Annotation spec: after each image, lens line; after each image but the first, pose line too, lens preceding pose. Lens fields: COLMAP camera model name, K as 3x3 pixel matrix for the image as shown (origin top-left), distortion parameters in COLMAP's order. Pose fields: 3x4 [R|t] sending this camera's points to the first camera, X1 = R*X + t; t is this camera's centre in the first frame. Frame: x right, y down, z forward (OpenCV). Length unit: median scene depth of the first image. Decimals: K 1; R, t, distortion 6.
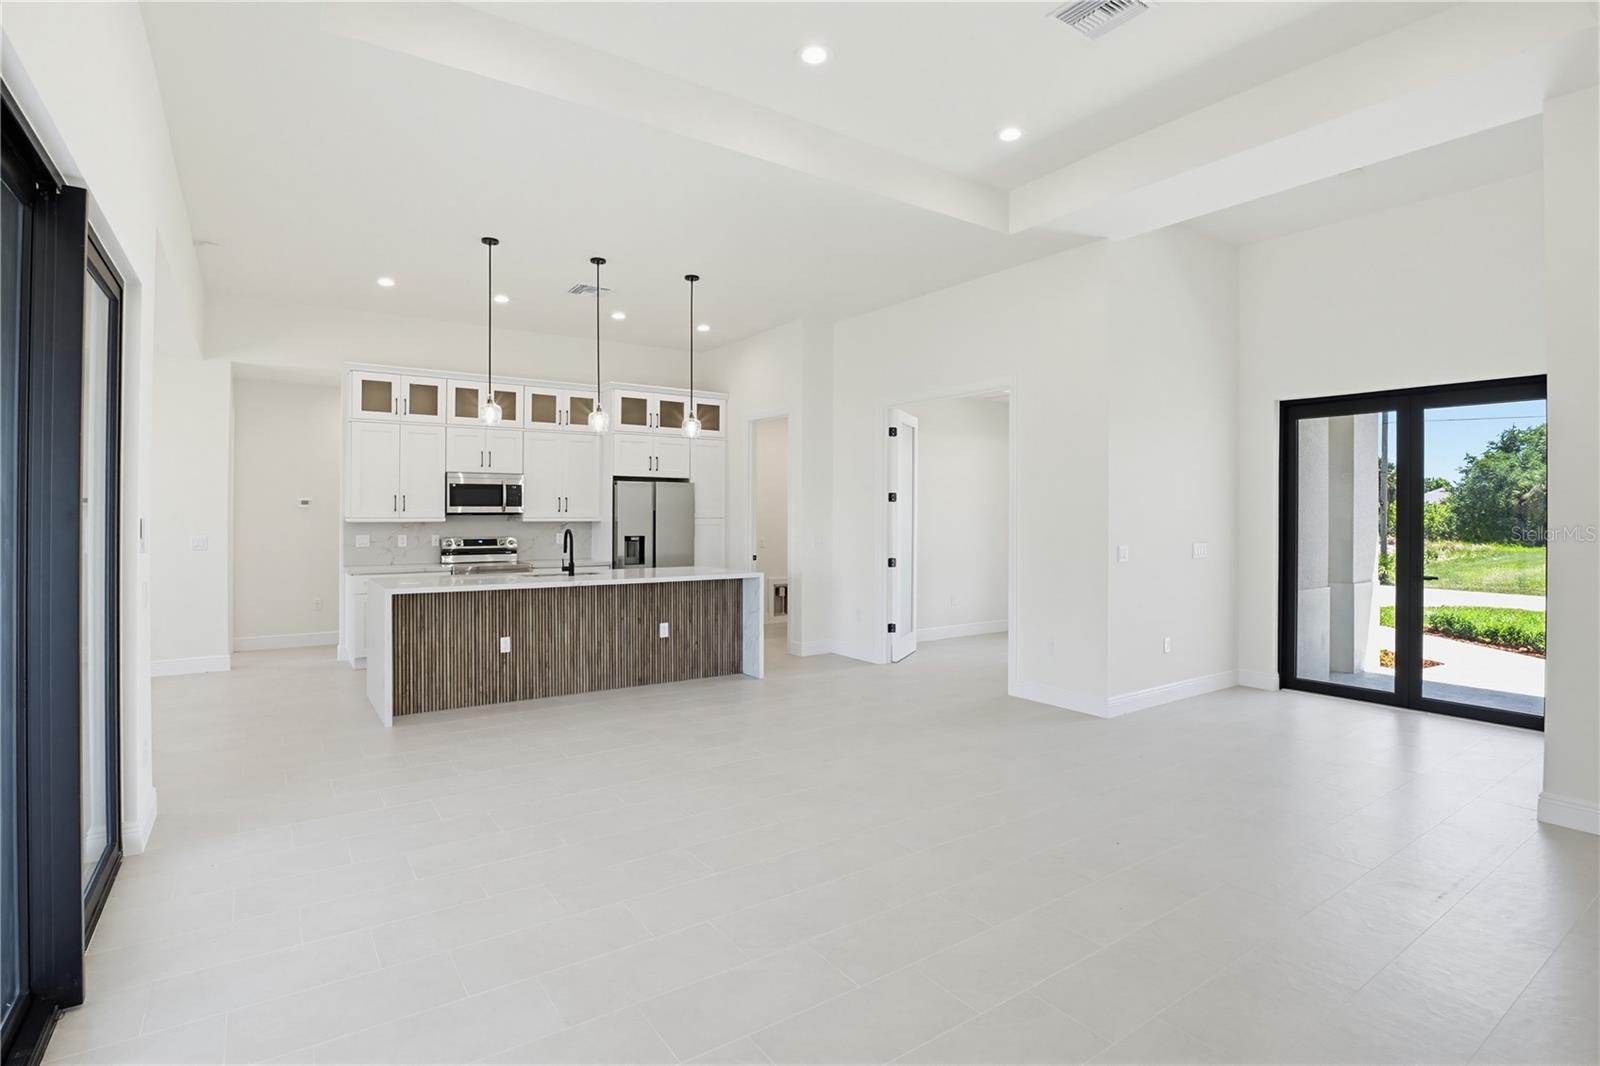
lens RADIAL K [[797.6, 0, 799.8], [0, 797.6, 518.3], [0, 0, 1]] dist [-0.041578, 0.007382]
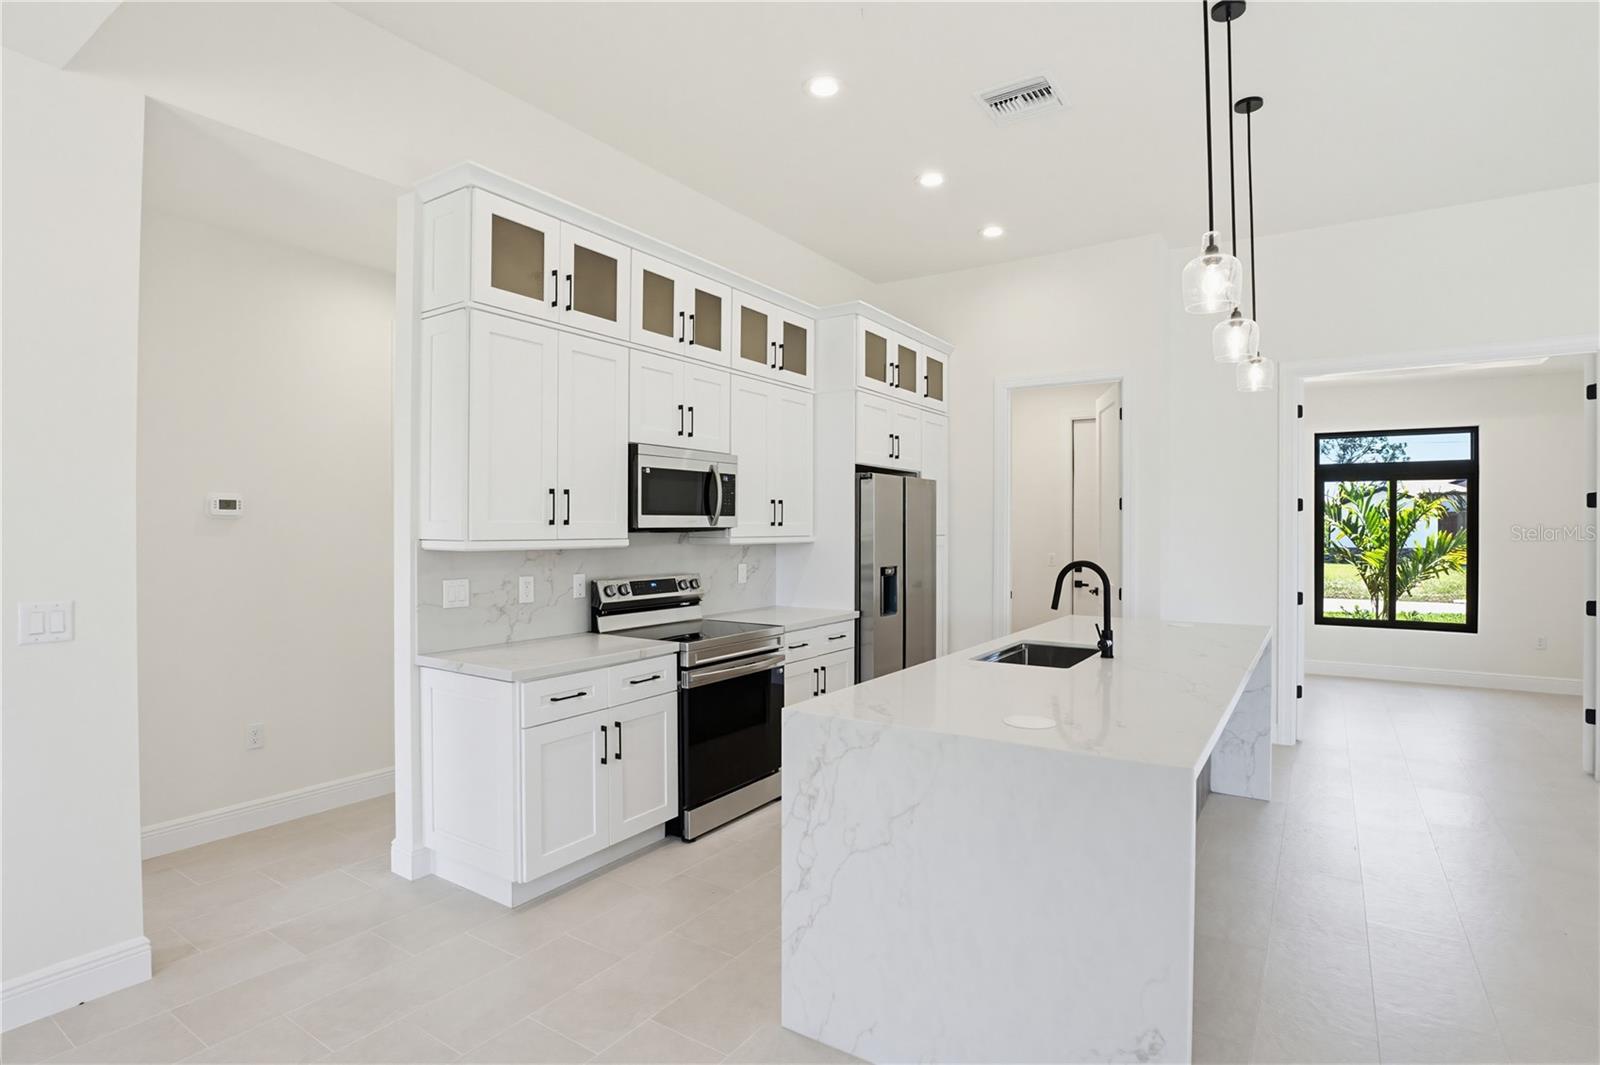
lens RADIAL K [[797.6, 0, 813.2], [0, 797.6, 535.5], [0, 0, 1]] dist [-0.041578, 0.007382]
pose [[0.923761, -0.005148, 0.382936, -0.536500], [0.003326, 0.999980, 0.005419, -0.004812], [-0.382956, -0.003732, 0.923759, 0.521289]]
